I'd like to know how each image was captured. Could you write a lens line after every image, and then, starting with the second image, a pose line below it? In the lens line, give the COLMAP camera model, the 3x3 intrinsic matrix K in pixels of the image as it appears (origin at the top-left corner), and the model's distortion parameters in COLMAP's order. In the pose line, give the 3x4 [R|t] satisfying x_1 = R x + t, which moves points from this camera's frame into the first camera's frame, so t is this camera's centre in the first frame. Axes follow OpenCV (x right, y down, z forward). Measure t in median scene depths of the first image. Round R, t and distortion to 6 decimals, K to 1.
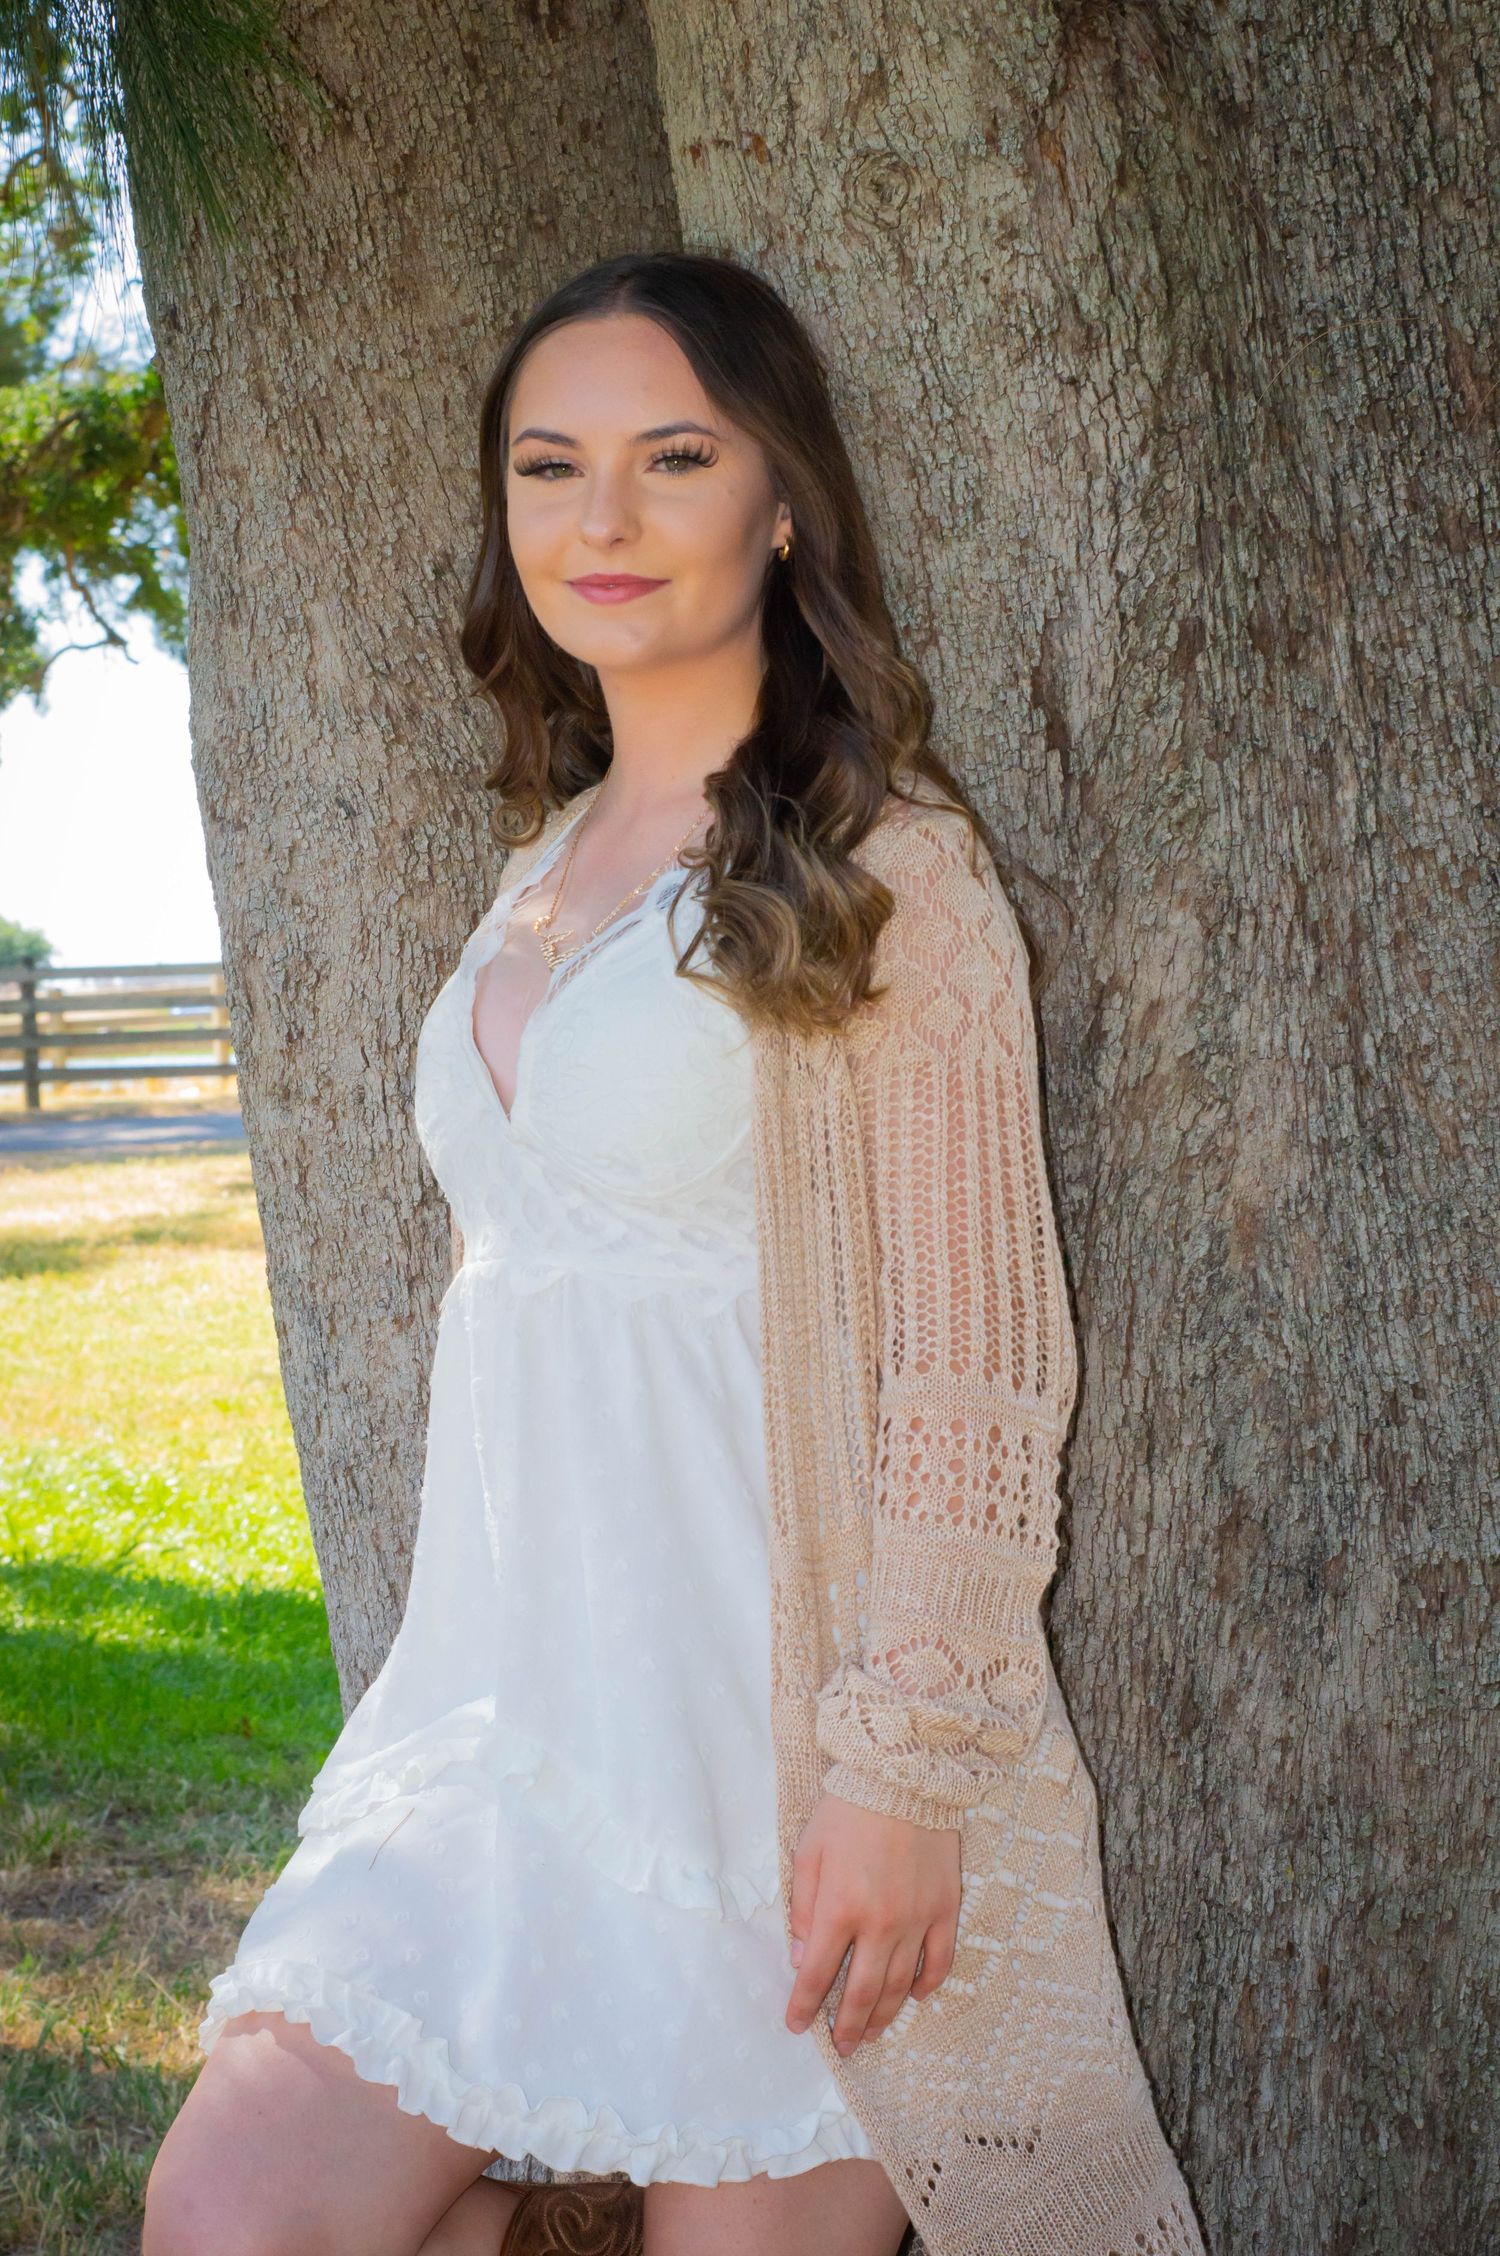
lens RADIAL K [[4929.3, 0, 744.5], [0, 4929.3, 1112.7], [0, 0, 1]] dist [-0.056994, 0.000000]
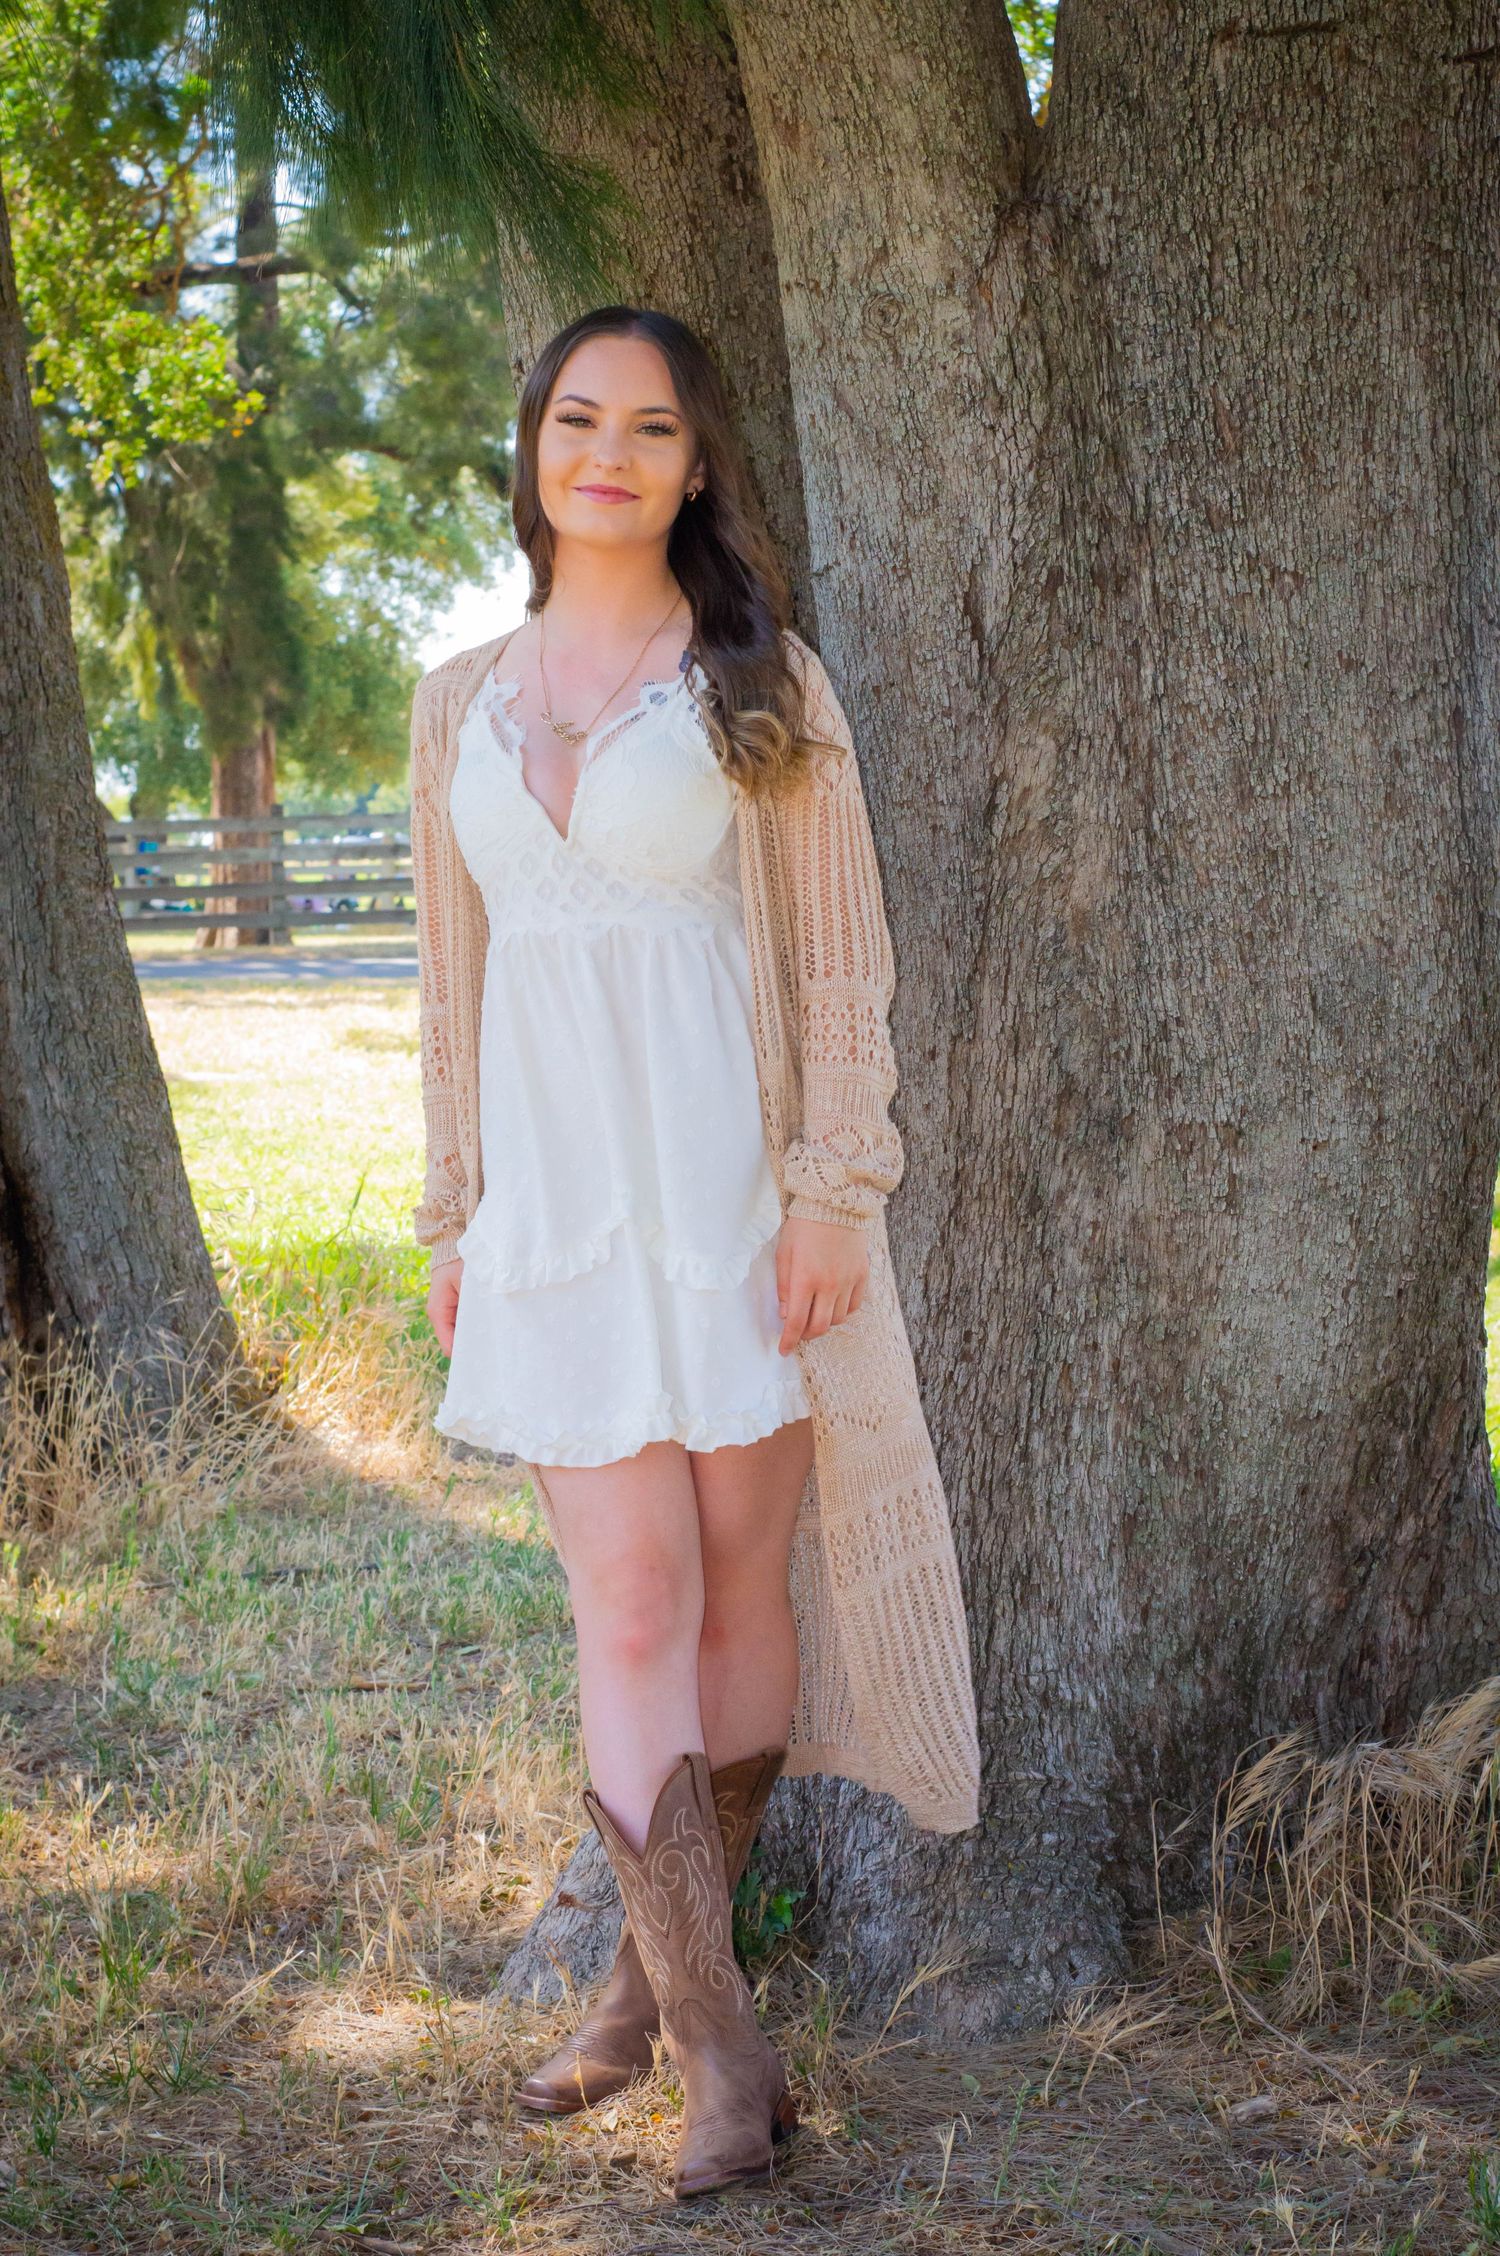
lens RADIAL K [[4929.3, 0, 755.6], [0, 4929.3, 1136.3], [0, 0, 1]] dist [-0.056994, 0.000000]
pose [[0.987403, 0.043379, -0.152160, 0.255810], [-0.038856, 0.998714, 0.032573, 0.046638], [0.153377, -0.026250, 0.987819, -0.720482]]
